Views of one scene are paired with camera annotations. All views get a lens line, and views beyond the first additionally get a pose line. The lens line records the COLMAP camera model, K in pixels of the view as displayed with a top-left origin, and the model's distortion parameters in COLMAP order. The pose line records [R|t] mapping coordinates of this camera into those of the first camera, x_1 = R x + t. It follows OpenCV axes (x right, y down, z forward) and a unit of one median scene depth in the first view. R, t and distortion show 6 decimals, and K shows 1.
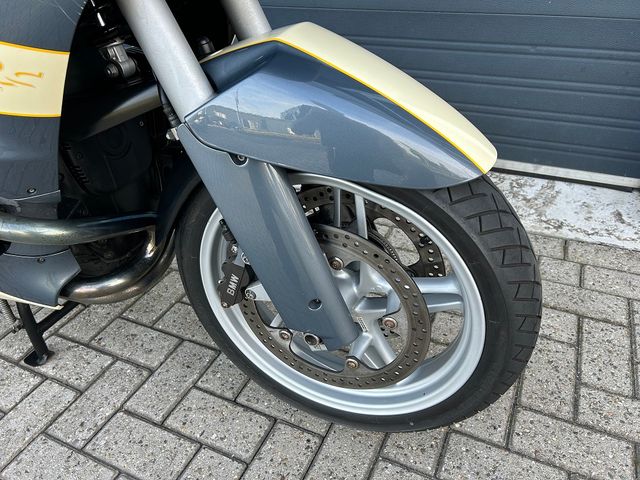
lens RADIAL K [[486.2, 0, 322.4], [0, 486.2, 235.6], [0, 0, 1]] dist [0.036572, -0.042026]
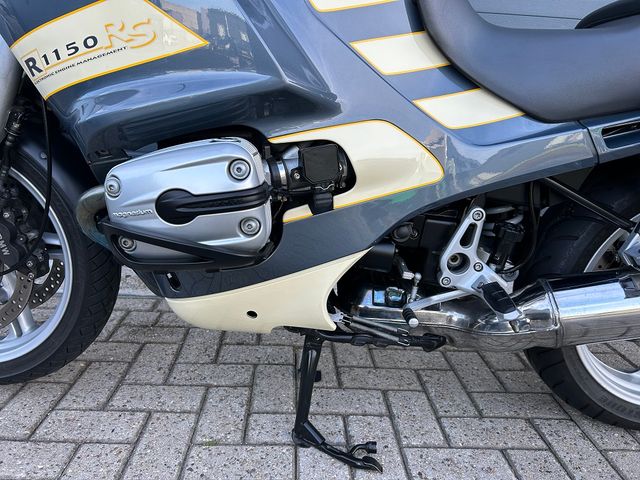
lens RADIAL K [[486.2, 0, 318.4], [0, 486.2, 244.7], [0, 0, 1]] dist [0.036572, -0.042026]
pose [[0.885625, -0.032177, 0.463285, -1.170139], [0.178111, 0.944844, -0.274857, 0.063002], [-0.428887, 0.325936, 0.842509, 0.359651]]
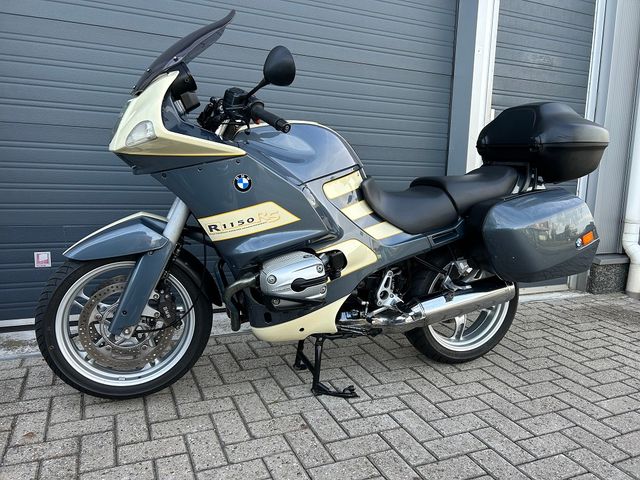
lens RADIAL K [[486.2, 0, 316.1], [0, 486.2, 239.5], [0, 0, 1]] dist [0.036572, -0.042026]
pose [[0.661063, -0.047343, 0.748835, -2.245534], [0.357517, 0.897308, -0.258883, 0.114084], [-0.659679, 0.438859, 0.610103, -0.153164]]
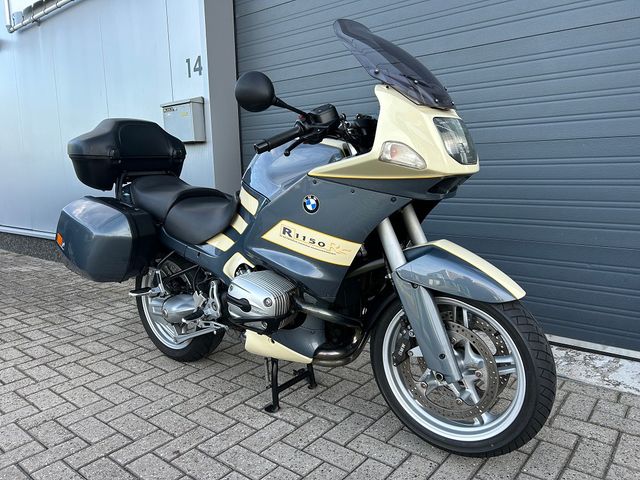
lens RADIAL K [[486.2, 0, 323.6], [0, 486.2, 239.5], [0, 0, 1]] dist [0.036572, -0.042026]
pose [[0.969782, 0.051500, -0.238475, -0.024785], [-0.144321, 0.909199, -0.390550, 0.416879], [0.196708, 0.413165, 0.889157, -0.888523]]
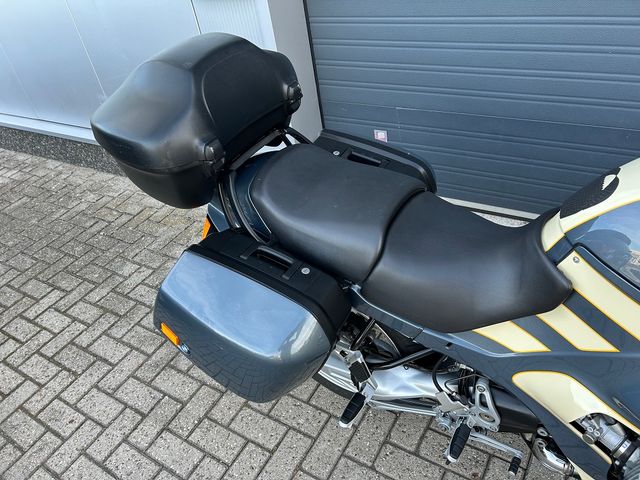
lens RADIAL K [[486.2, 0, 323.7], [0, 486.2, 241.7], [0, 0, 1]] dist [0.036572, -0.042026]
pose [[0.988283, -0.011181, -0.152222, -1.183694], [0.023808, 0.996398, 0.081387, -0.634849], [0.150764, -0.084058, 0.984990, -0.259574]]
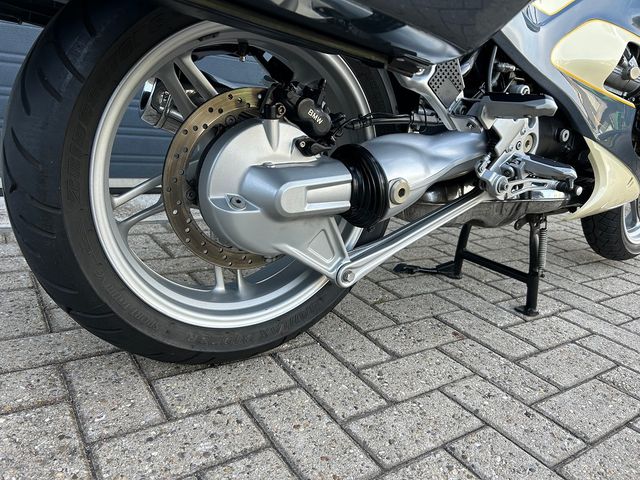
lens RADIAL K [[486.2, 0, 323.0], [0, 486.2, 229.5], [0, 0, 1]] dist [0.036572, -0.042026]
pose [[0.501840, -0.122021, 0.856310, -1.997741], [0.363581, 0.928049, -0.080833, 0.011813], [-0.784834, 0.351903, 0.510097, 0.887409]]
